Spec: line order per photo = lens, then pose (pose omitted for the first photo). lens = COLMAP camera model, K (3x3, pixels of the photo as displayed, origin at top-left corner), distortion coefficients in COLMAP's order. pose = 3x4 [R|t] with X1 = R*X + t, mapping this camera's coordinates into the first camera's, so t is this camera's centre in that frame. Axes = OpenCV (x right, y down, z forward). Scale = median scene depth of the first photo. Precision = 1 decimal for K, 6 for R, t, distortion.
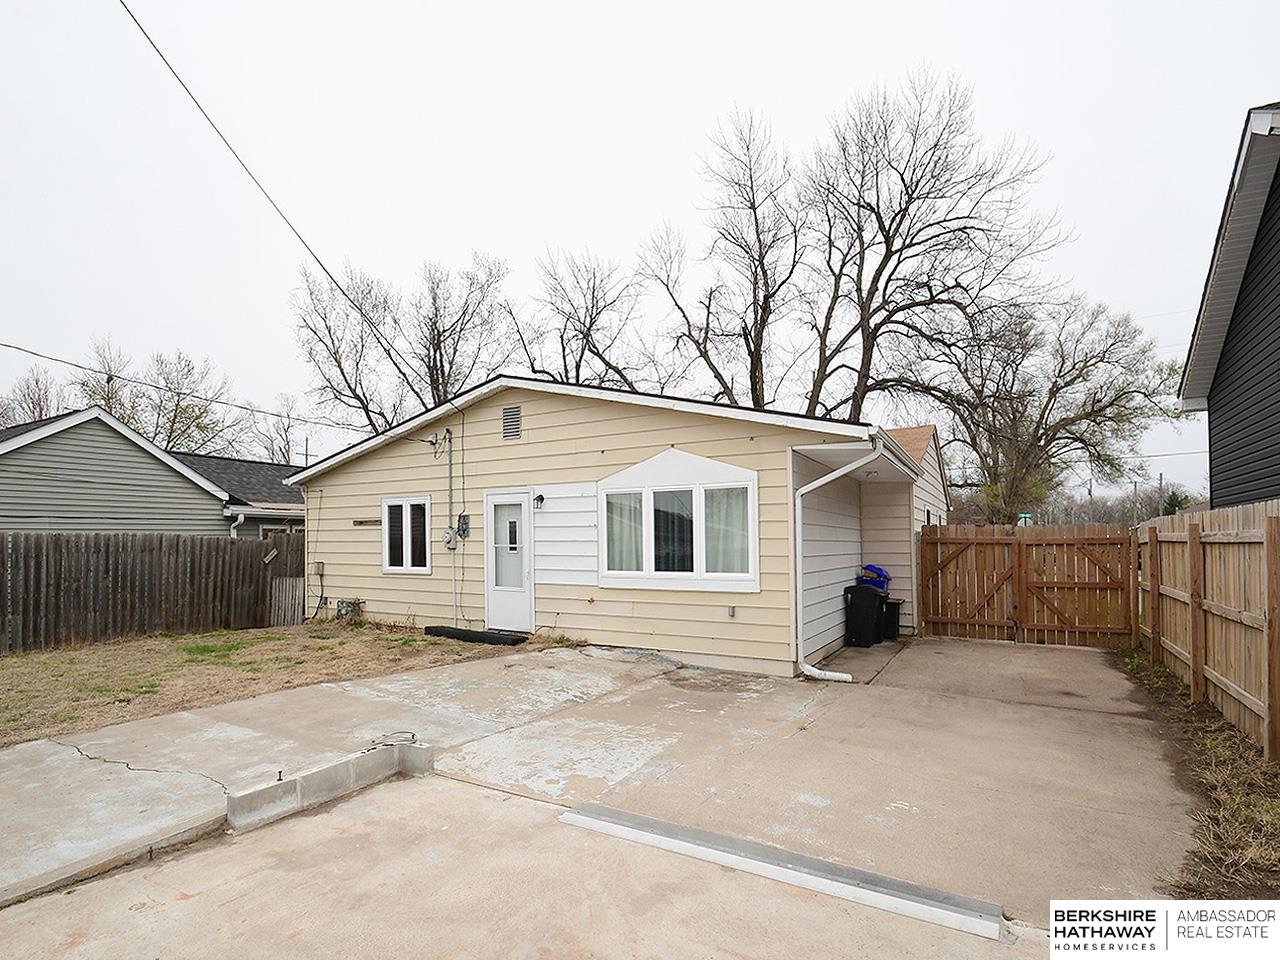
lens RADIAL K [[634.9, 0, 639.0], [0, 634.9, 483.3], [0, 0, 1]] dist [-0.002466, -0.000737]
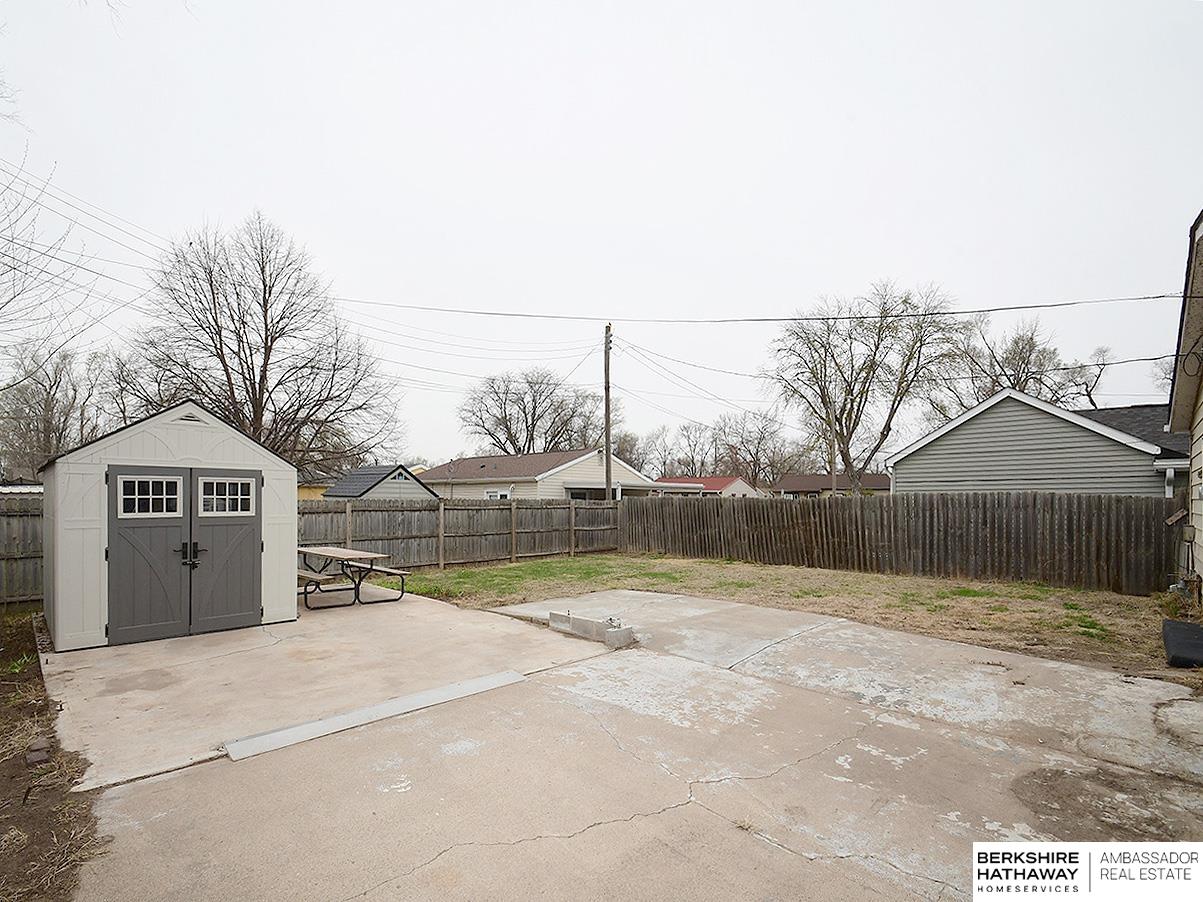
lens RADIAL K [[541.0, 0, 573.2], [0, 541.0, 496.4], [0, 0, 1]] dist [-0.003597, -0.004172]
pose [[-0.222257, -0.005124, -0.974975, 0.372234], [0.083725, 0.996192, -0.024322, 0.048084], [0.971387, -0.087035, -0.220982, 0.486833]]
